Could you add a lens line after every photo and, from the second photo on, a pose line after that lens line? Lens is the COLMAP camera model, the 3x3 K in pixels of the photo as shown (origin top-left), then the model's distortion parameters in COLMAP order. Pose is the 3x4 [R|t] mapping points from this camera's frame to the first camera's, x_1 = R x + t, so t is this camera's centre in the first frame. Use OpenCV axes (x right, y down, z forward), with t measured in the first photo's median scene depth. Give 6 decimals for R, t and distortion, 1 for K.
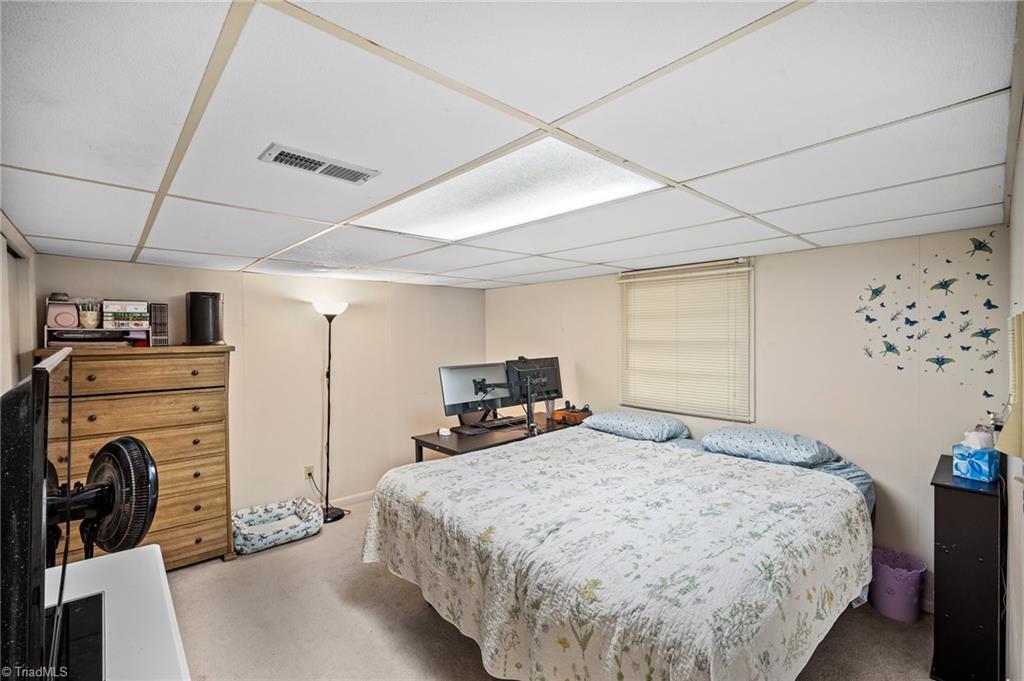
lens RADIAL K [[464.3, 0, 512.1], [0, 464.3, 337.7], [0, 0, 1]] dist [-0.009264, 0.000774]
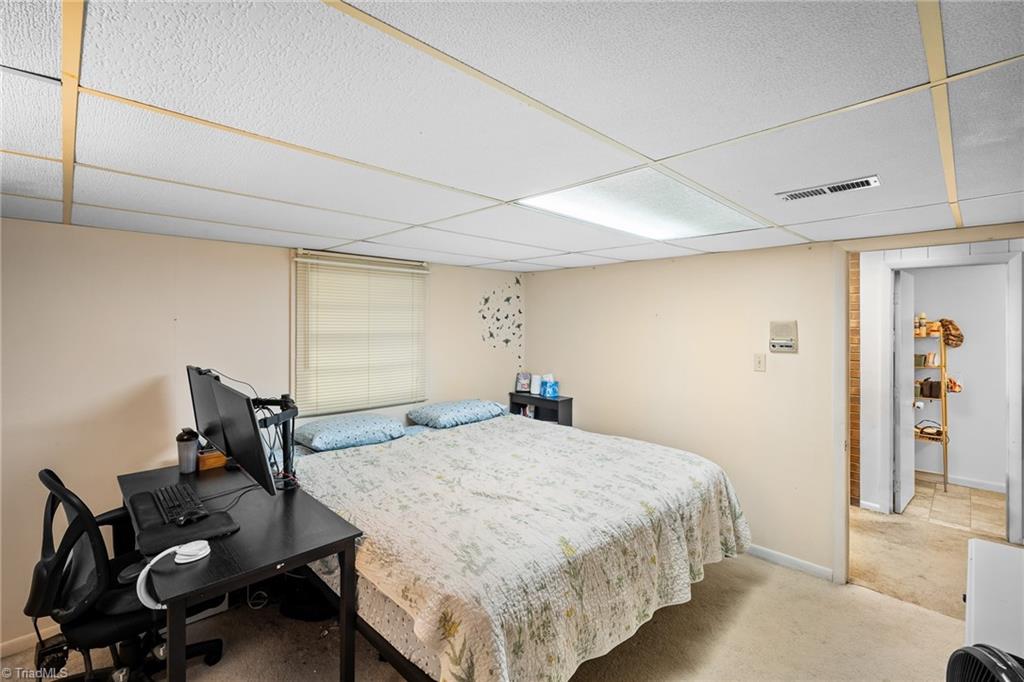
lens RADIAL K [[464.3, 0, 510.3], [0, 464.3, 318.5], [0, 0, 1]] dist [-0.009264, 0.000774]
pose [[-0.061051, 0.017285, 0.997985, -0.837193], [0.009040, 0.999819, -0.016764, -0.007928], [-0.998094, 0.007998, -0.061196, 1.018381]]
